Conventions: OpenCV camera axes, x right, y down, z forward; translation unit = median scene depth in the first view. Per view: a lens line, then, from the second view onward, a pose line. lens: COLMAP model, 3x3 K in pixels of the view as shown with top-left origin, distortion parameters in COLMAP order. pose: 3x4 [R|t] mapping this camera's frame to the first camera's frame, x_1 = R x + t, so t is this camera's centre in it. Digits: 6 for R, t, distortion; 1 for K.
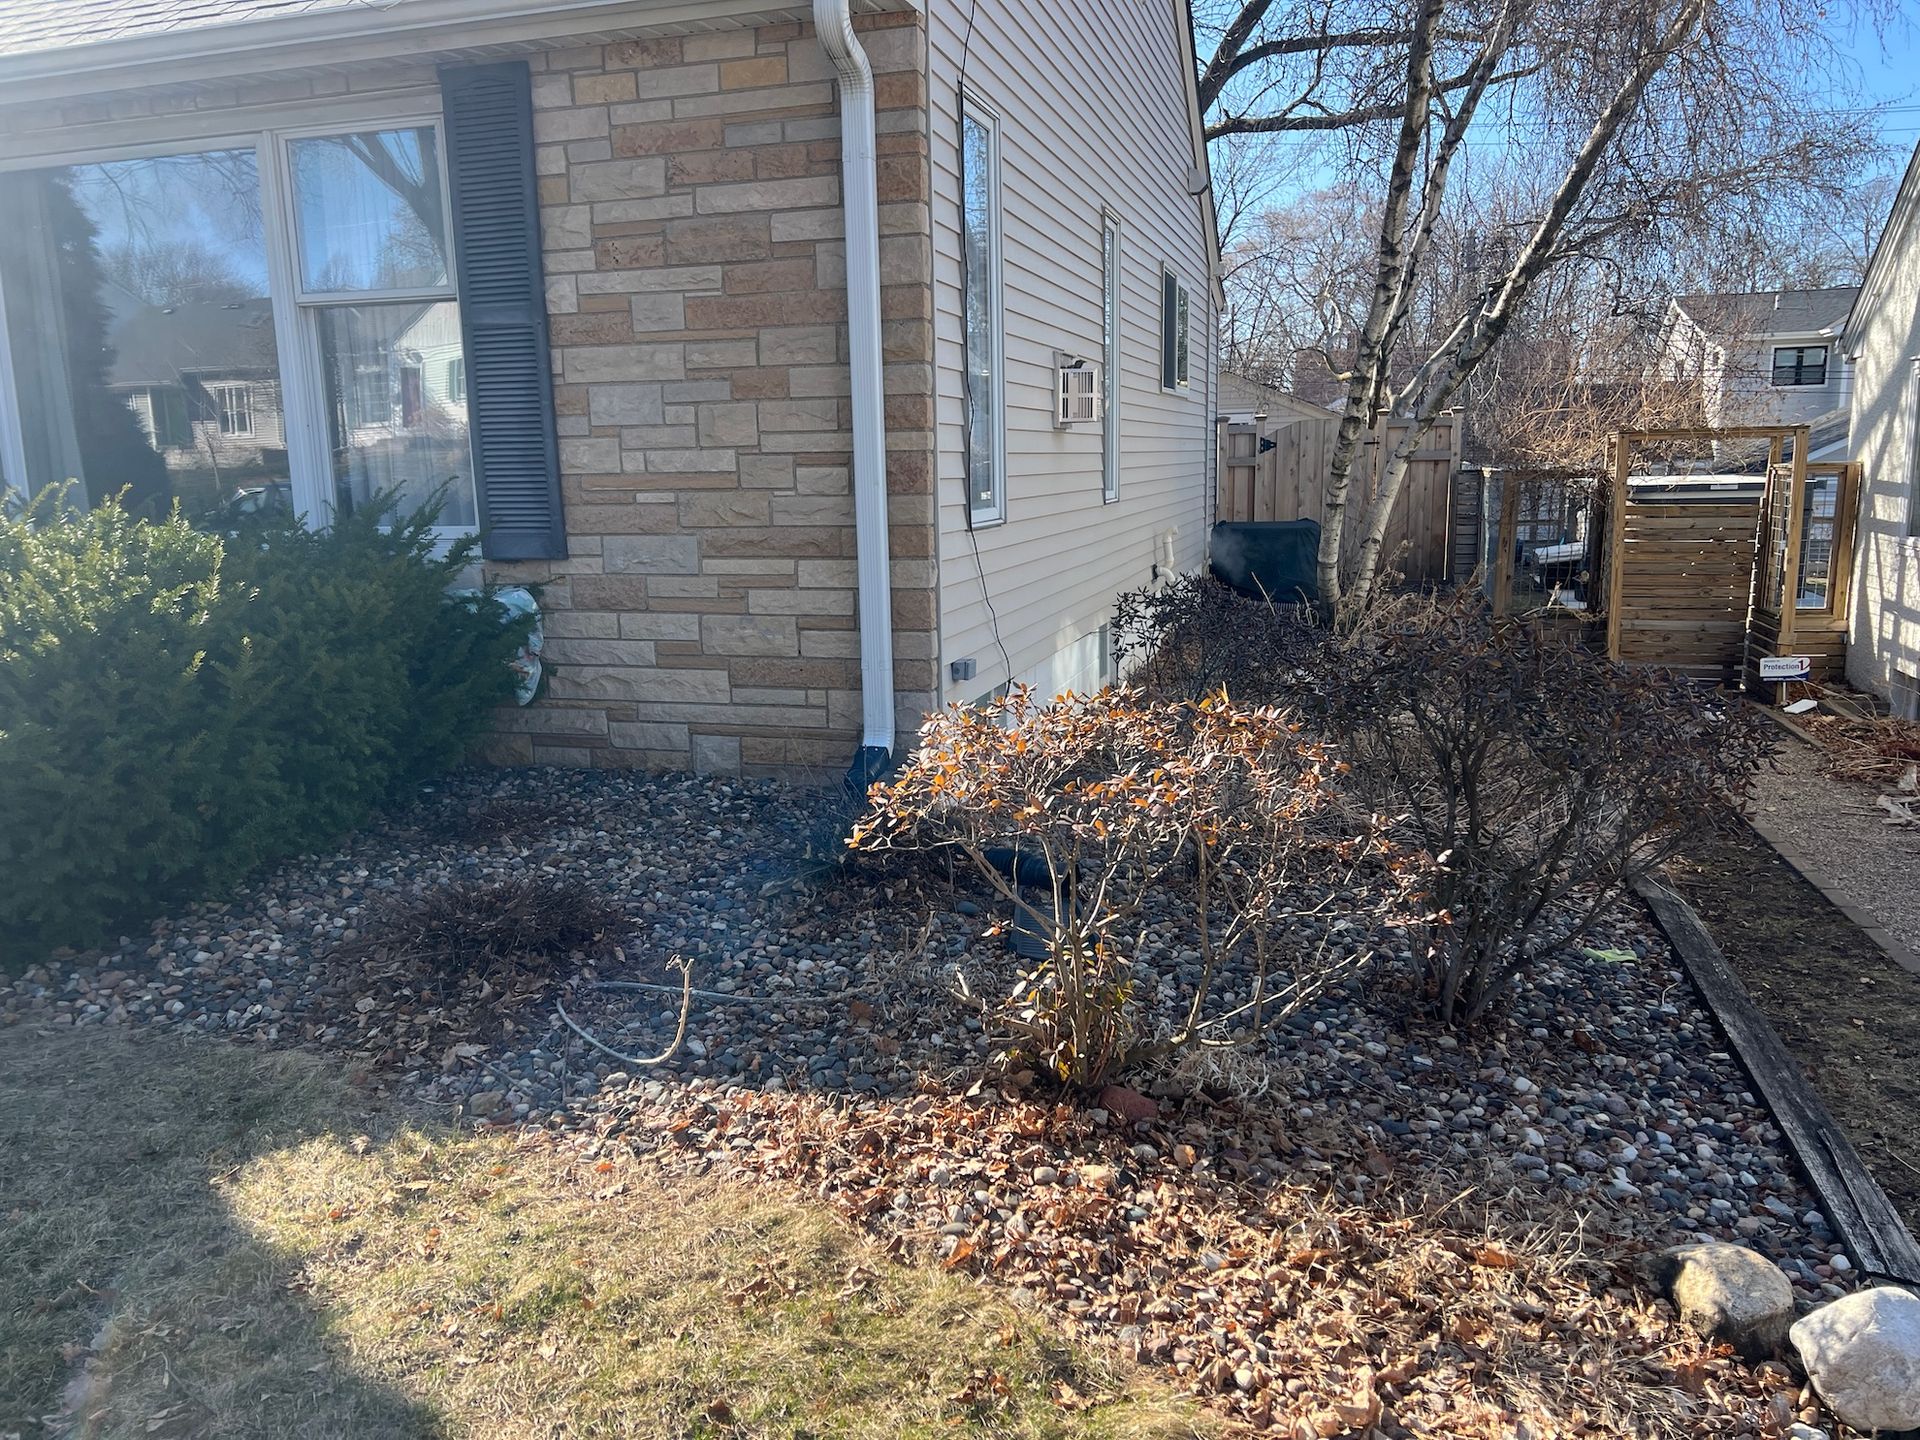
lens RADIAL K [[1356.4, 0, 960.0], [0, 1356.4, 720.0], [0, 0, 1]] dist [0.042404, -0.002987]
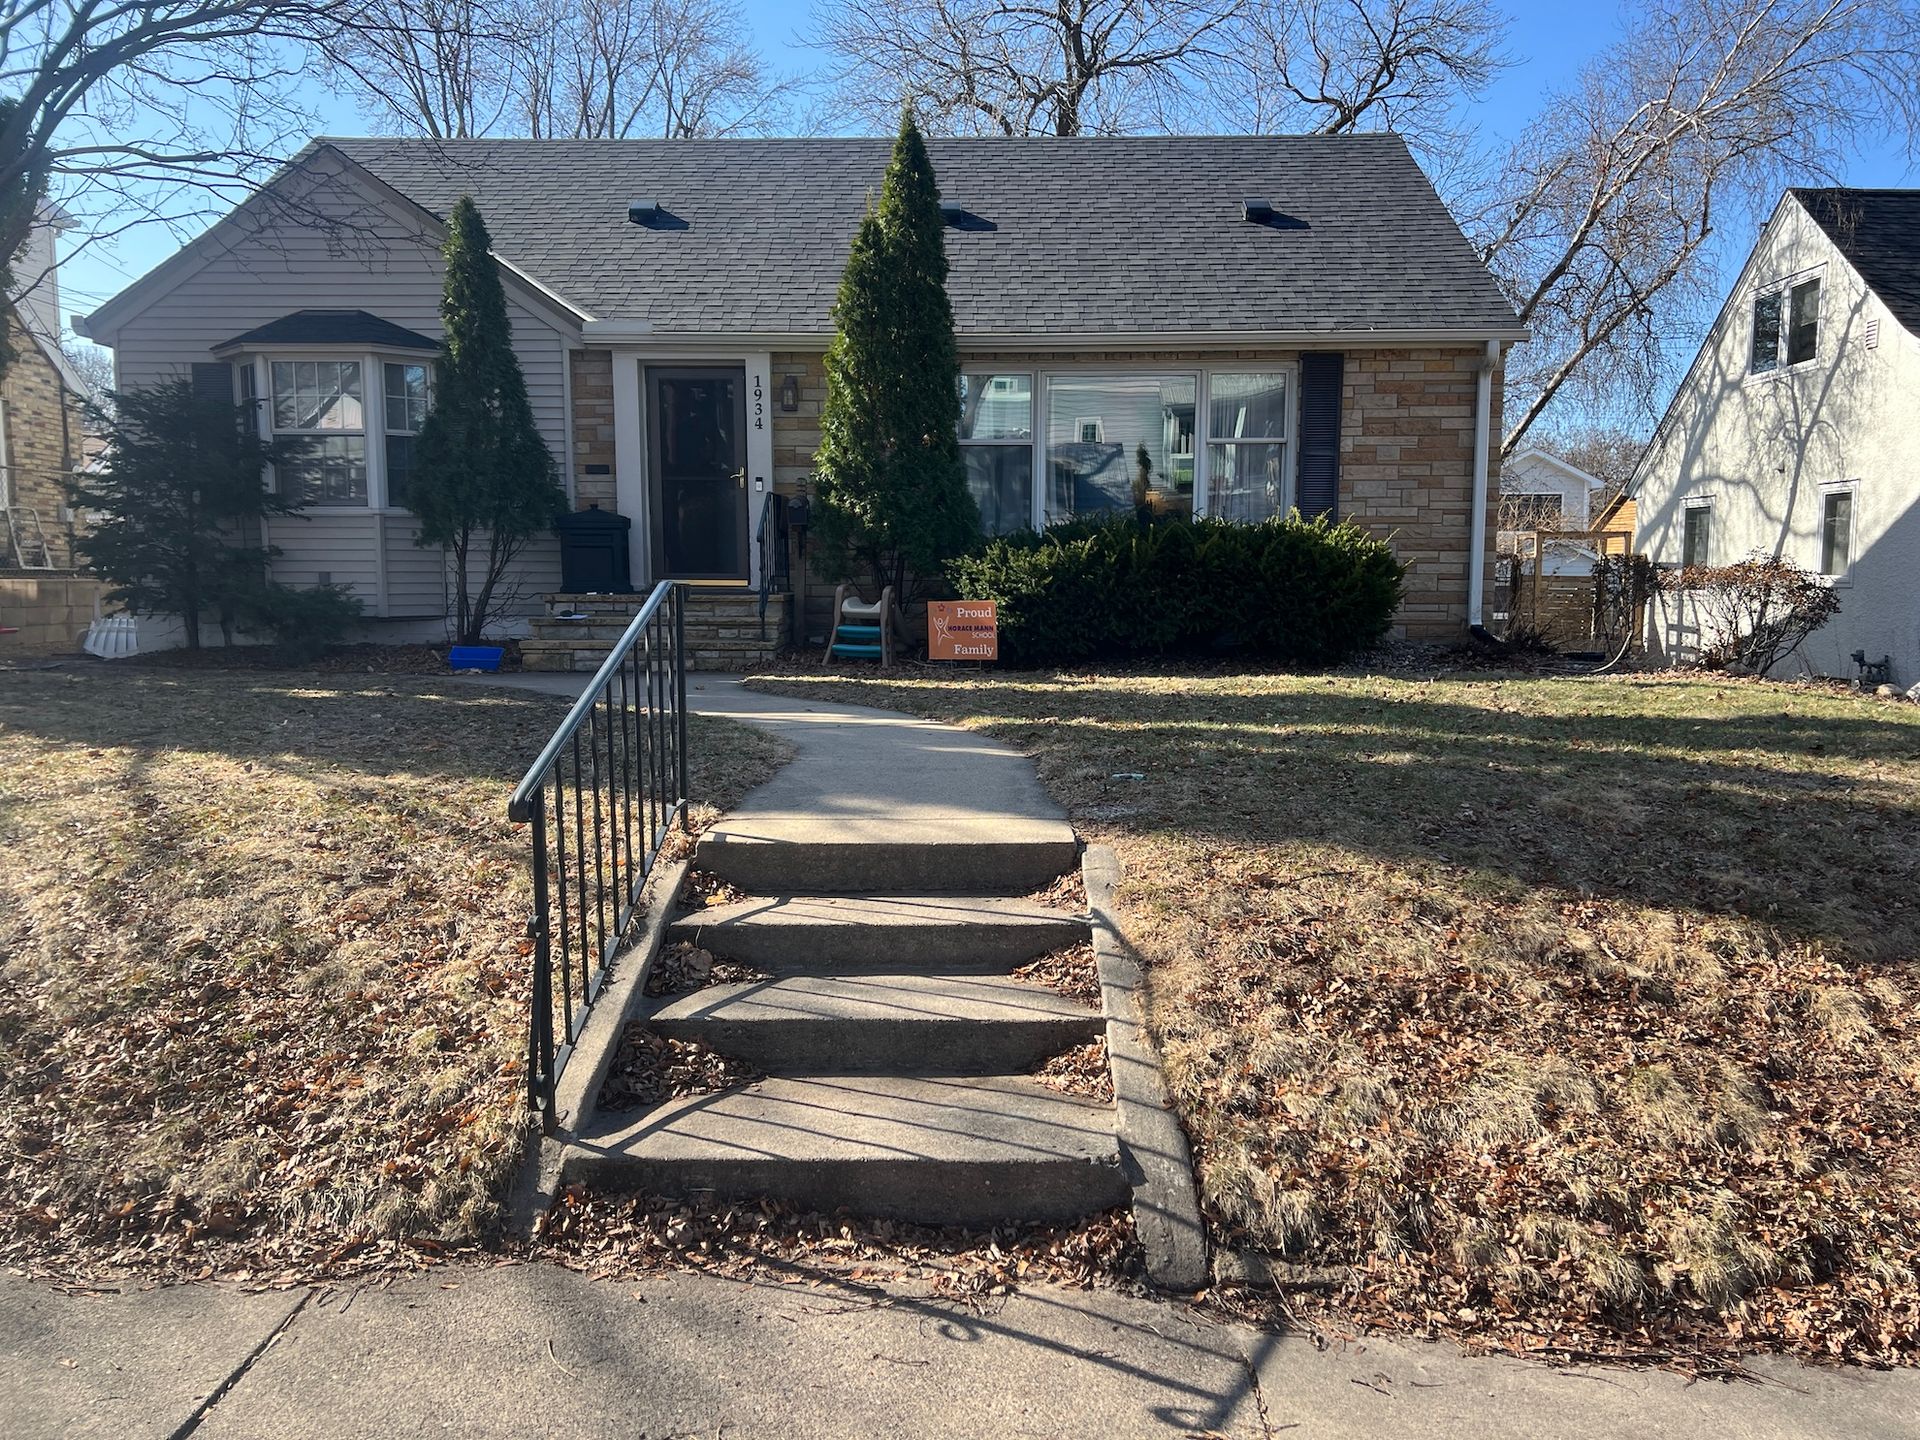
lens RADIAL K [[1356.4, 0, 960.0], [0, 1356.4, 720.0], [0, 0, 1]] dist [0.042404, -0.002987]
pose [[0.965623, -0.002113, 0.259940, -1.583478], [0.023785, 0.996491, -0.080256, 0.359266], [-0.258858, 0.083679, 0.962284, -1.125491]]
